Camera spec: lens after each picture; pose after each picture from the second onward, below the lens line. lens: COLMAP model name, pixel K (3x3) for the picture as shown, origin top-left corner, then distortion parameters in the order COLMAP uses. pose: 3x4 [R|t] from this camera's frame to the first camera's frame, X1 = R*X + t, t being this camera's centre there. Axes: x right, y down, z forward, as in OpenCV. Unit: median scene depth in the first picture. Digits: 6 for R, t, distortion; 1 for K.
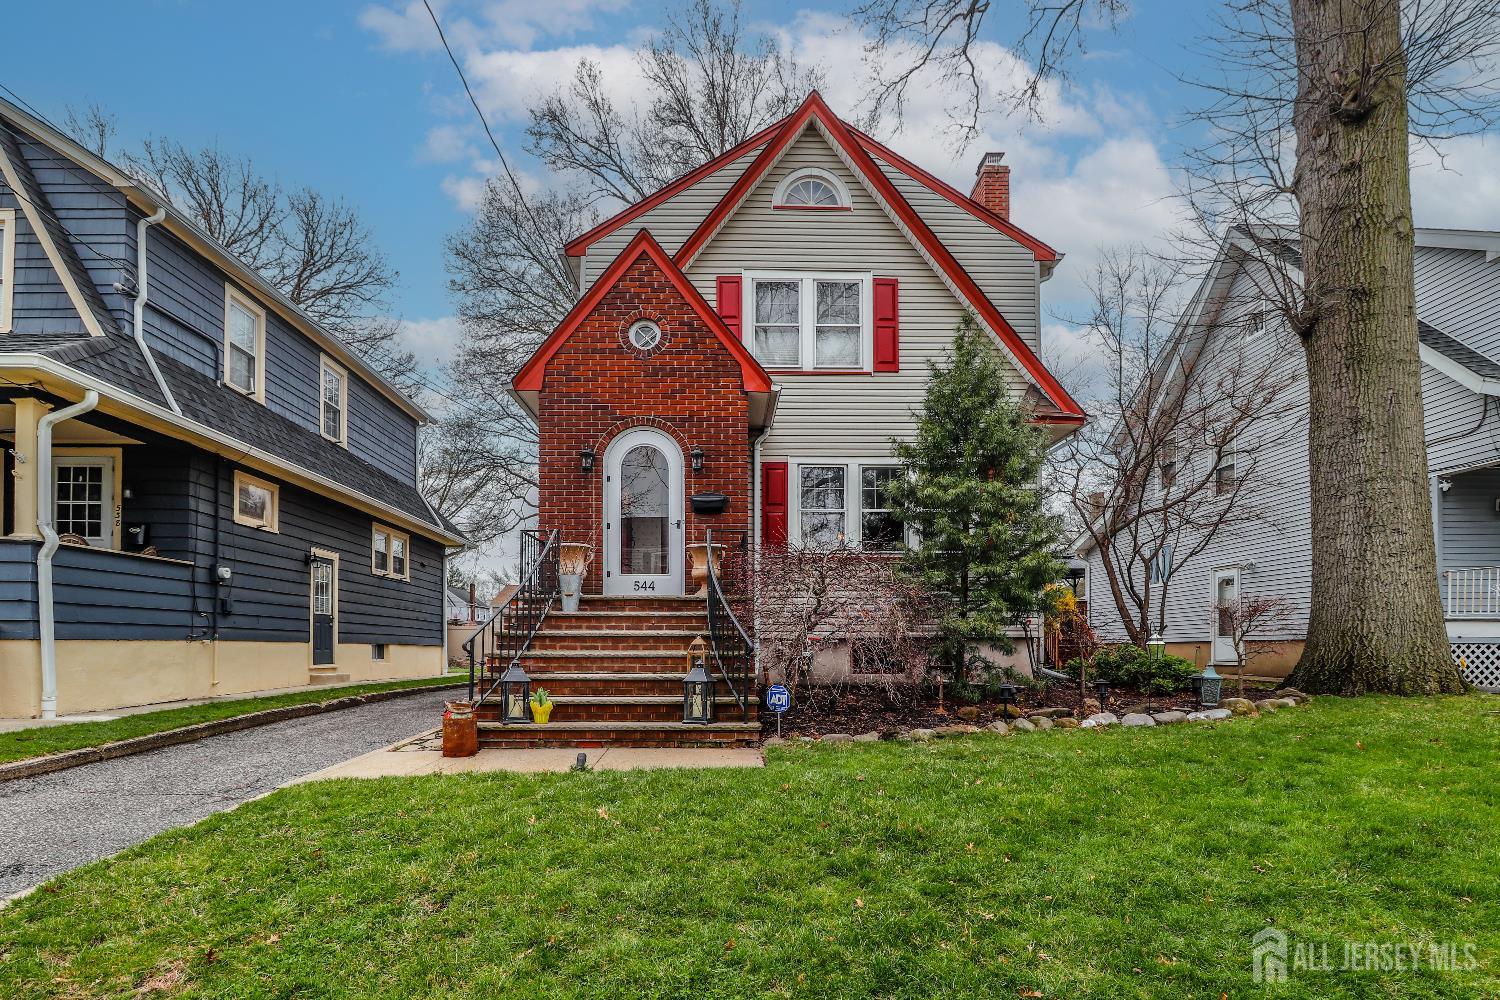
lens RADIAL K [[742.5, 0, 747.6], [0, 742.5, 629.2], [0, 0, 1]] dist [-0.003051, -0.000687]
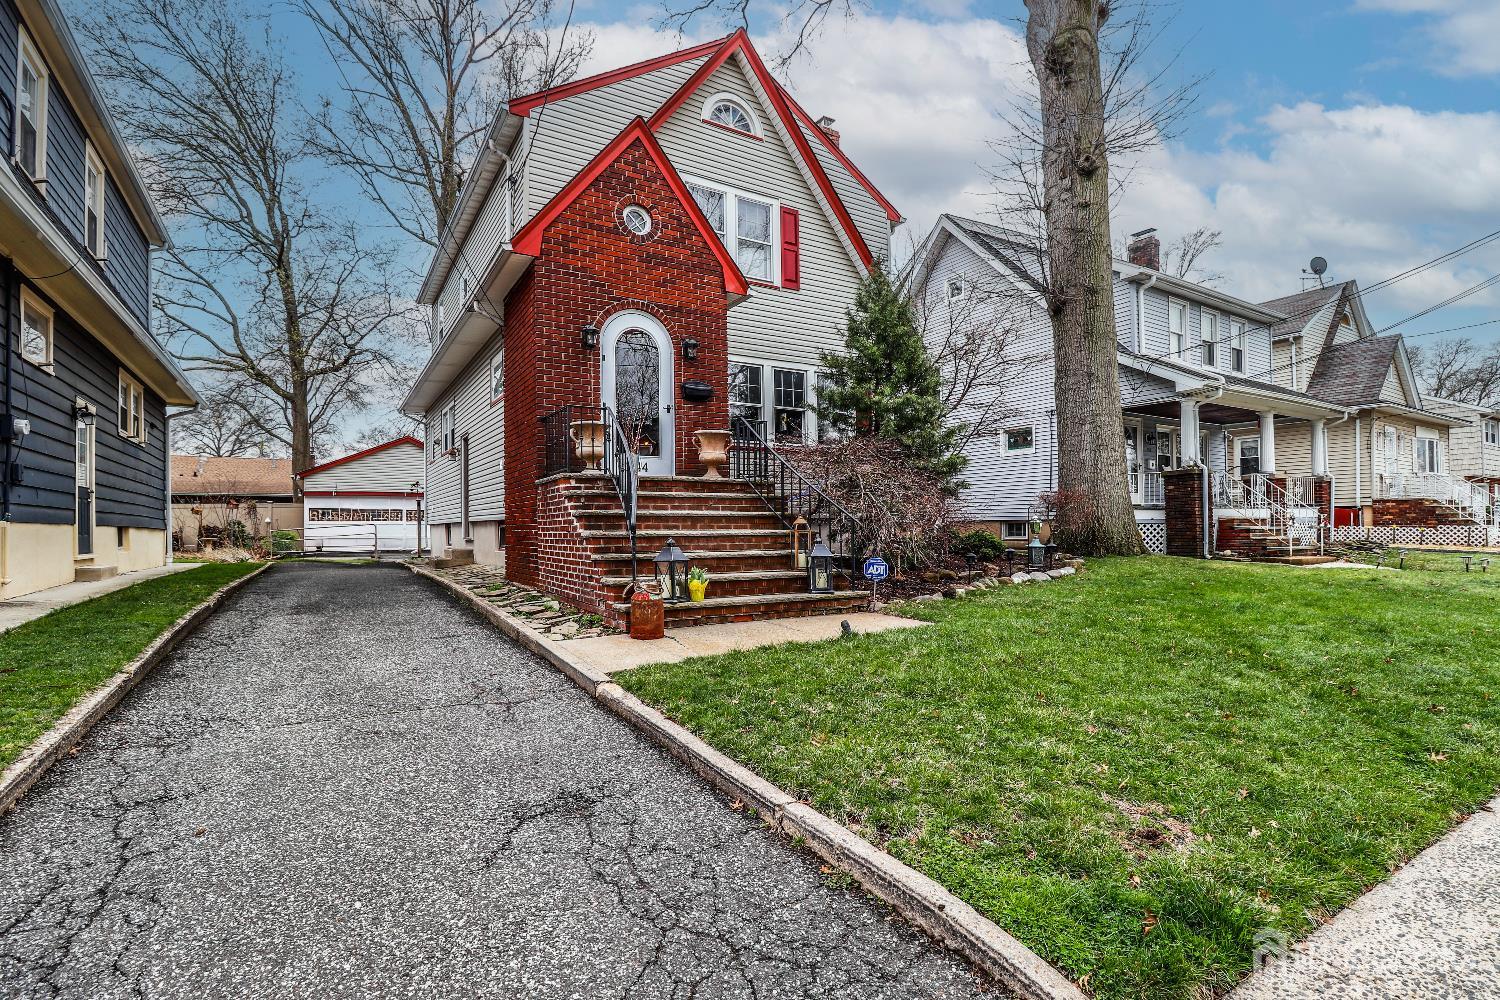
lens RADIAL K [[710.3, 0, 741.4], [0, 710.3, 508.9], [0, 0, 1]] dist [-0.001337, -0.000764]
pose [[0.873699, 0.007304, 0.486411, -0.483526], [-0.004989, 0.999969, -0.006056, 0.004085], [-0.486441, 0.002864, 0.873709, 0.081631]]
